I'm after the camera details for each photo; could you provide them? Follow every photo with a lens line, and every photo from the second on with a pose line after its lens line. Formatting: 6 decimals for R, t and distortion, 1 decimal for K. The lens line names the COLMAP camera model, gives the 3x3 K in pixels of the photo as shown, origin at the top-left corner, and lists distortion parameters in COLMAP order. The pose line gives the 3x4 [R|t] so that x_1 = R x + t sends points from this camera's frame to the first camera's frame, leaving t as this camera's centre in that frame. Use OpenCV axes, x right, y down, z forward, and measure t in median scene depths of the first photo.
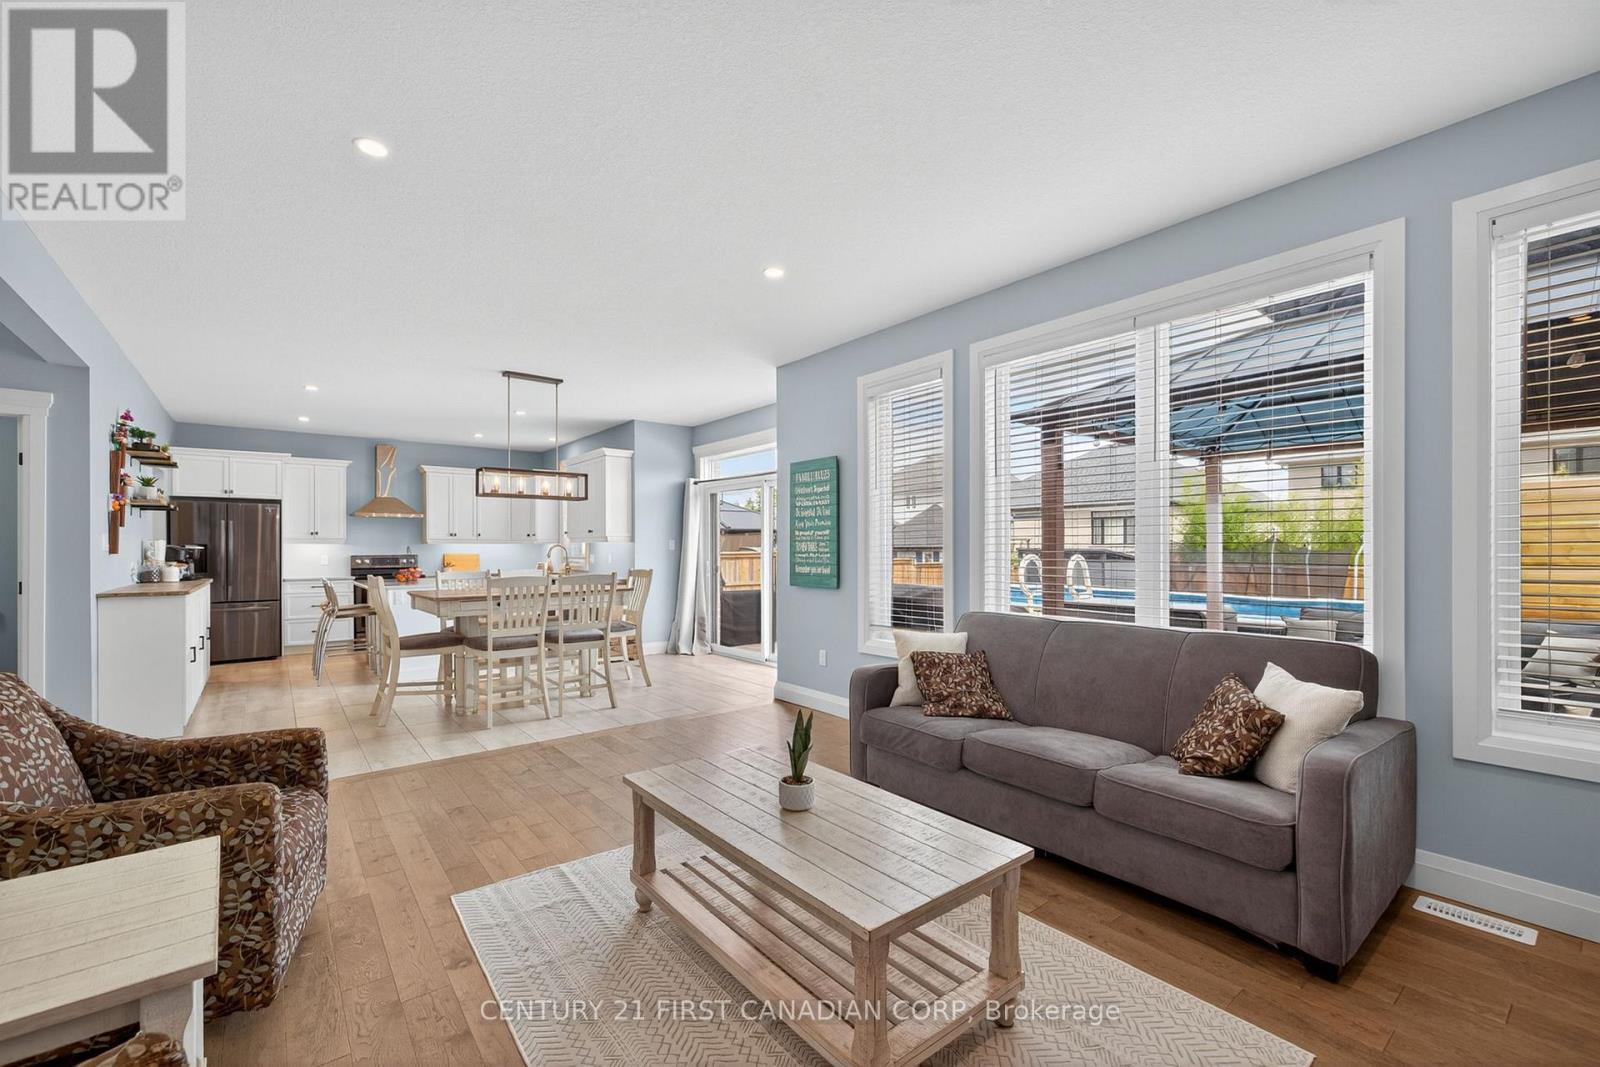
lens RADIAL K [[671.7, 0, 793.9], [0, 671.7, 543.7], [0, 0, 1]] dist [0.011763, -0.002766]
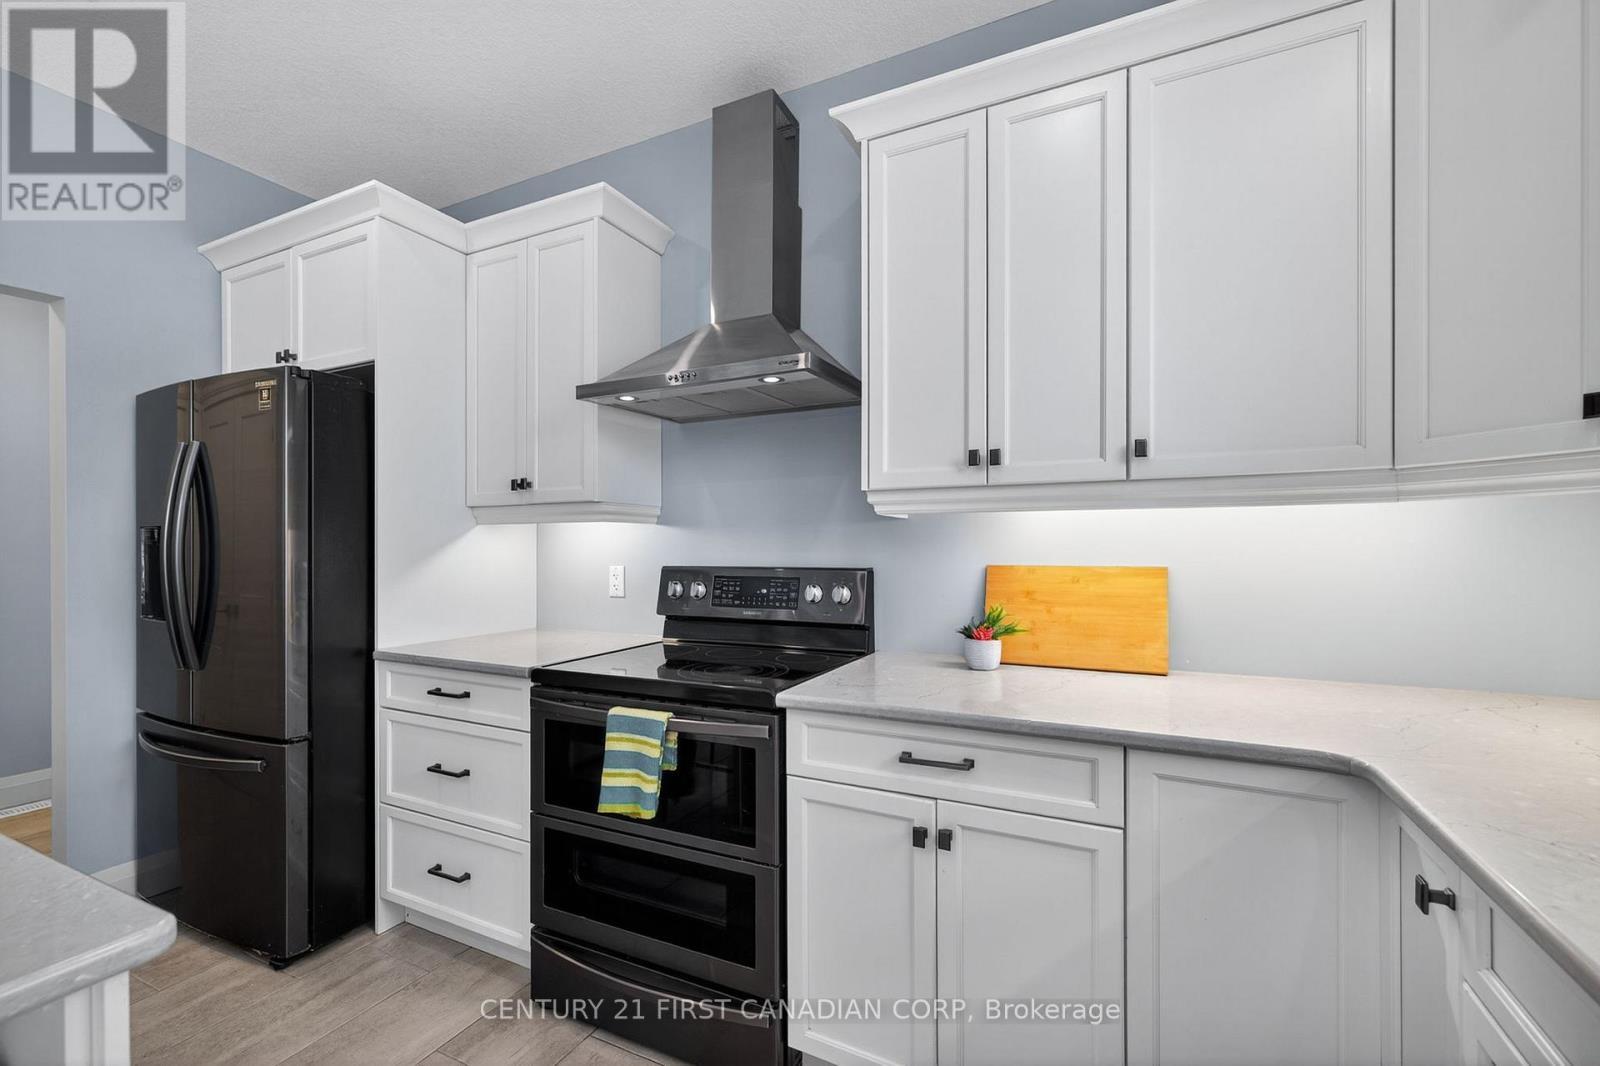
lens RADIAL K [[671.7, 0, 797.0], [0, 671.7, 544.8], [0, 0, 1]] dist [0.011763, -0.002766]
pose [[0.437992, 0.002592, -0.898975, -0.479526], [0.006597, 0.999960, 0.006097, 0.009483], [0.898954, -0.008601, 0.437958, 1.134271]]
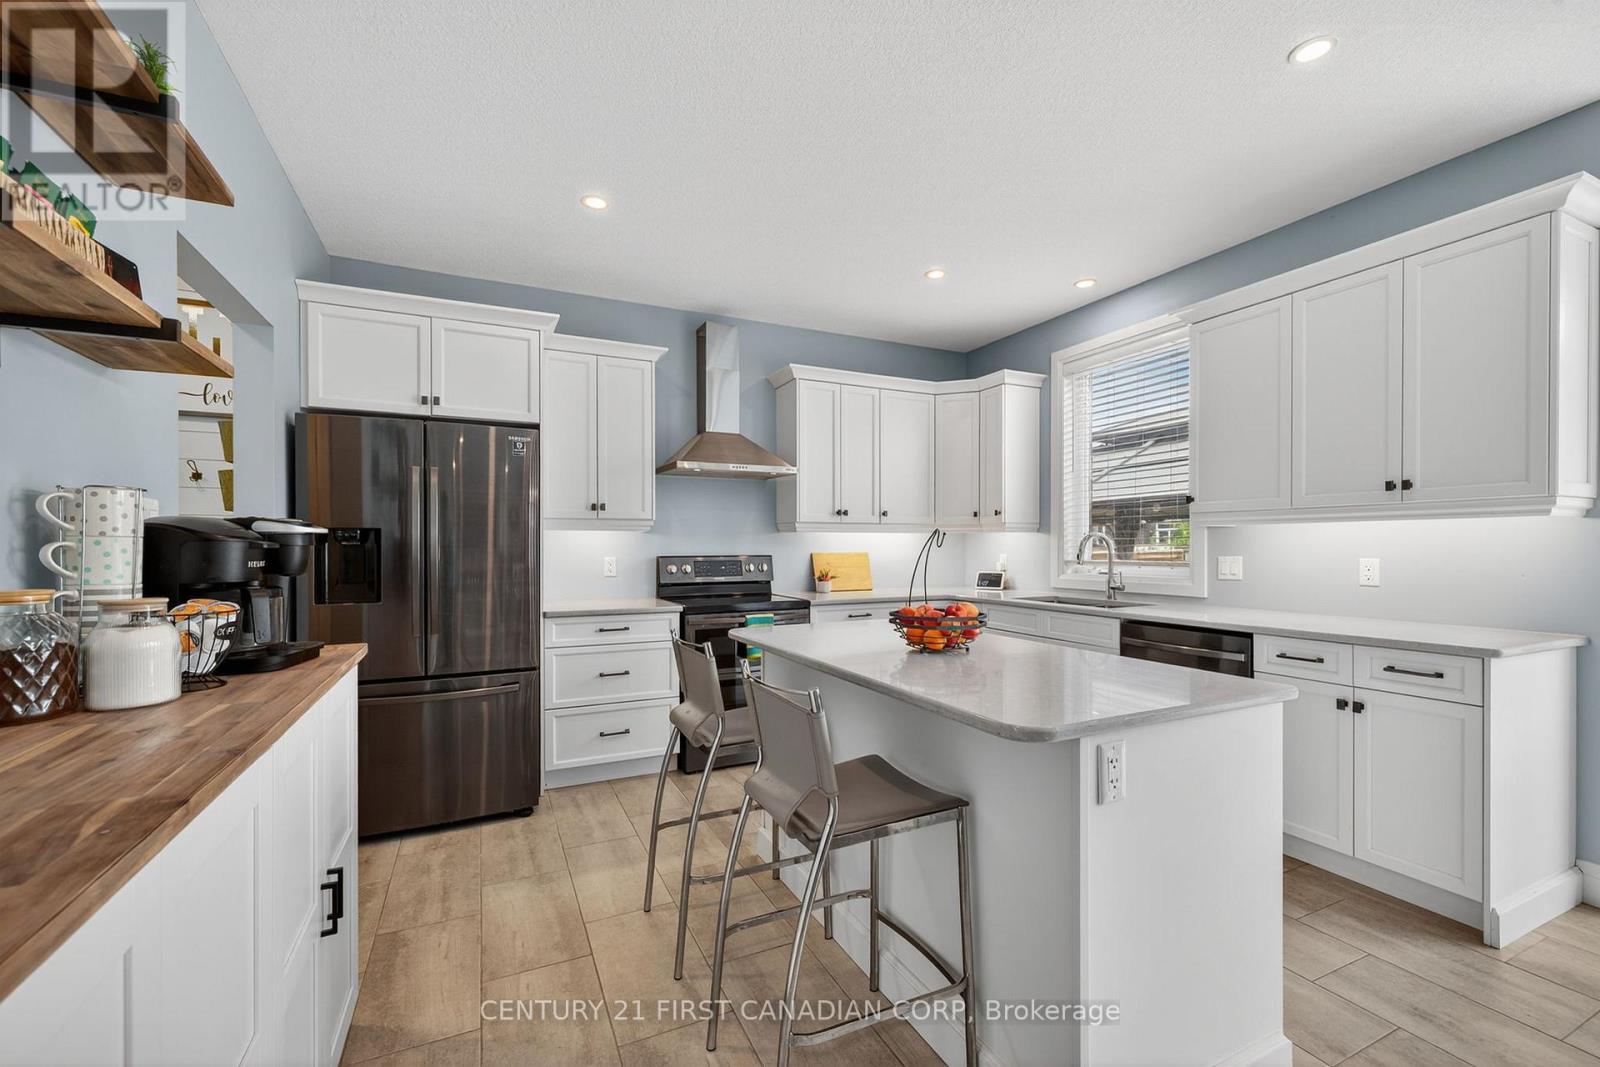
lens RADIAL K [[671.7, 0, 803.5], [0, 671.7, 540.9], [0, 0, 1]] dist [0.011763, -0.002766]
pose [[0.977933, 0.001308, -0.208916, -0.559895], [-0.001618, 0.999998, -0.001311, 0.008835], [0.208914, 0.001620, 0.977933, 0.685543]]
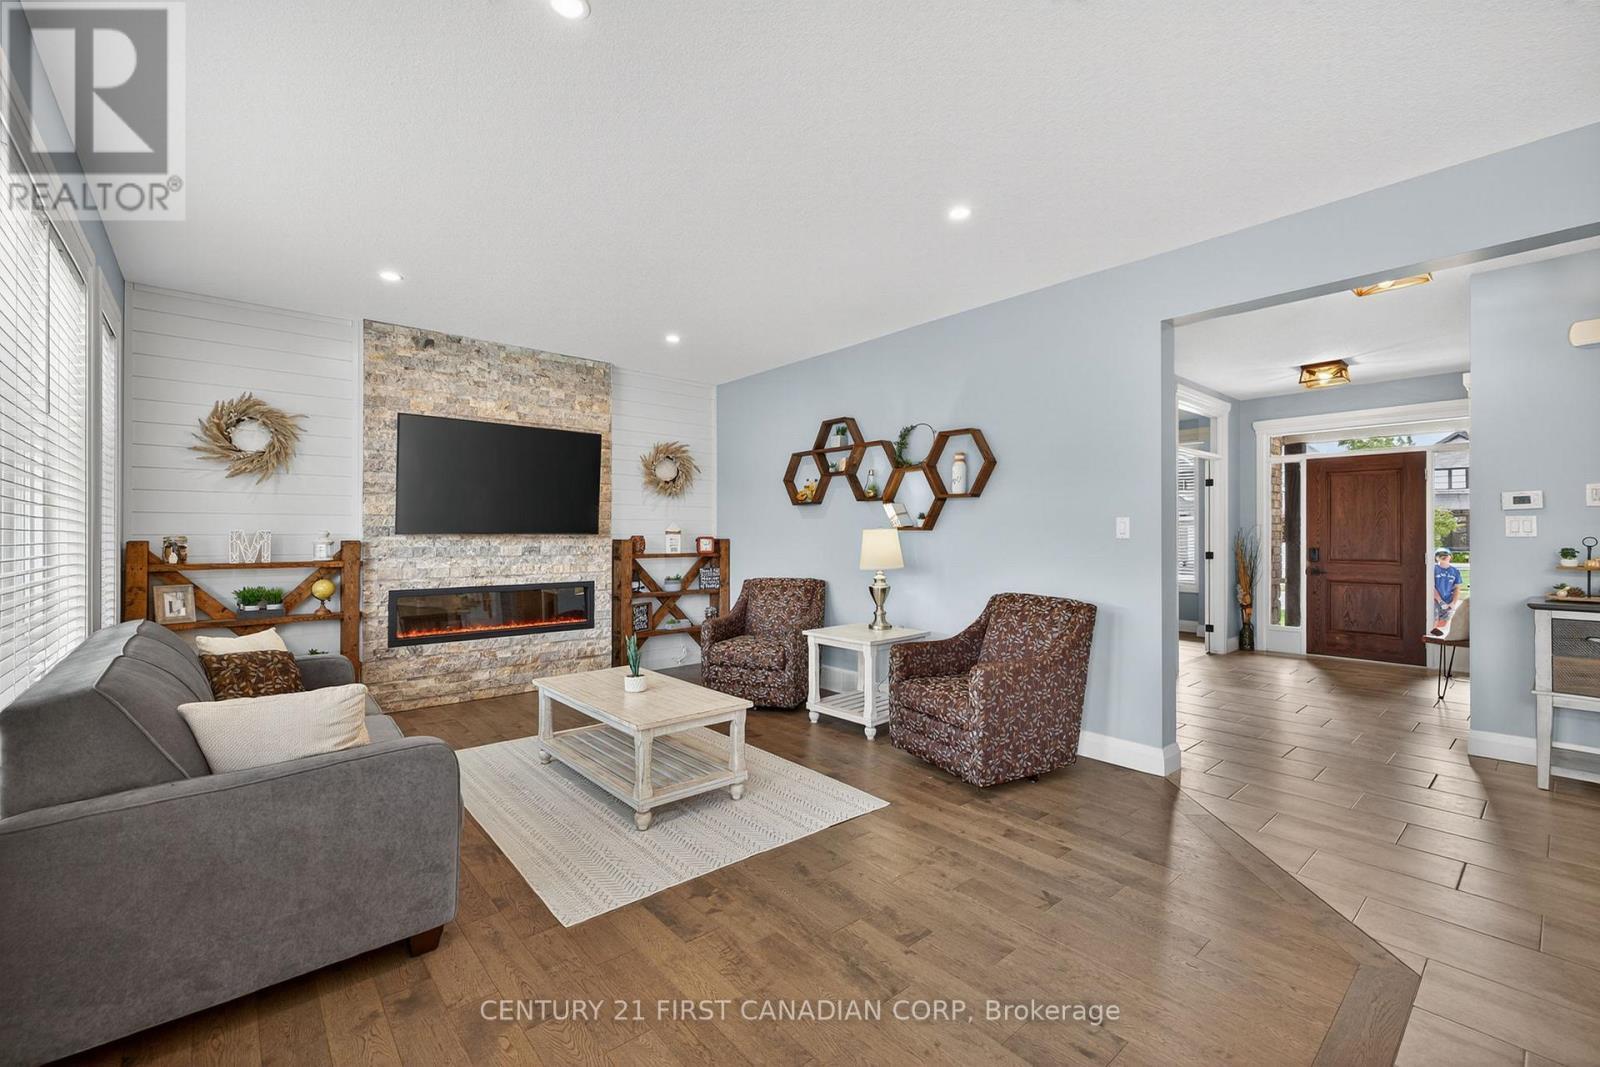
lens RADIAL K [[671.7, 0, 801.3], [0, 671.7, 529.4], [0, 0, 1]] dist [0.011763, -0.002766]
pose [[-0.998393, 0.002069, -0.056634, -0.089072], [0.002654, 0.999944, -0.010260, 0.002330], [0.056610, -0.010394, -0.998342, 0.775950]]
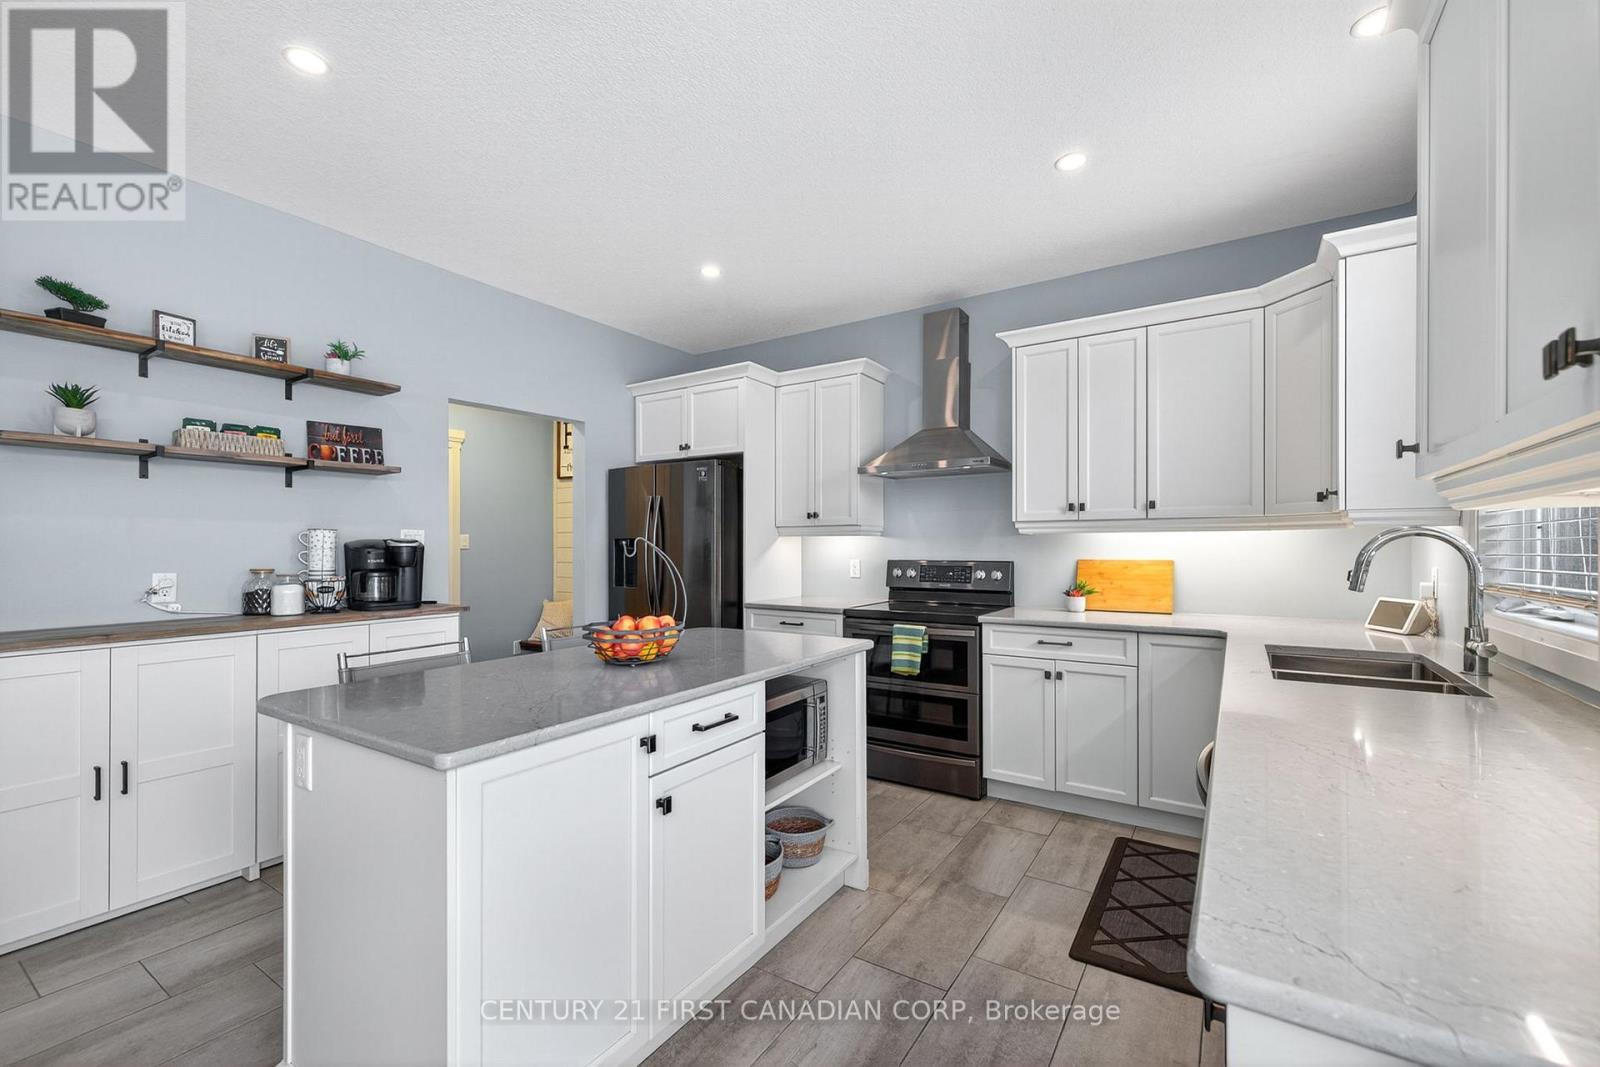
lens RADIAL K [[671.7, 0, 790.5], [0, 671.7, 543.6], [0, 0, 1]] dist [0.011763, -0.002766]
pose [[0.322423, 0.000321, -0.946596, -0.276724], [0.005821, 0.999980, 0.002322, 0.005297], [0.946578, -0.006259, 0.322415, 0.951137]]
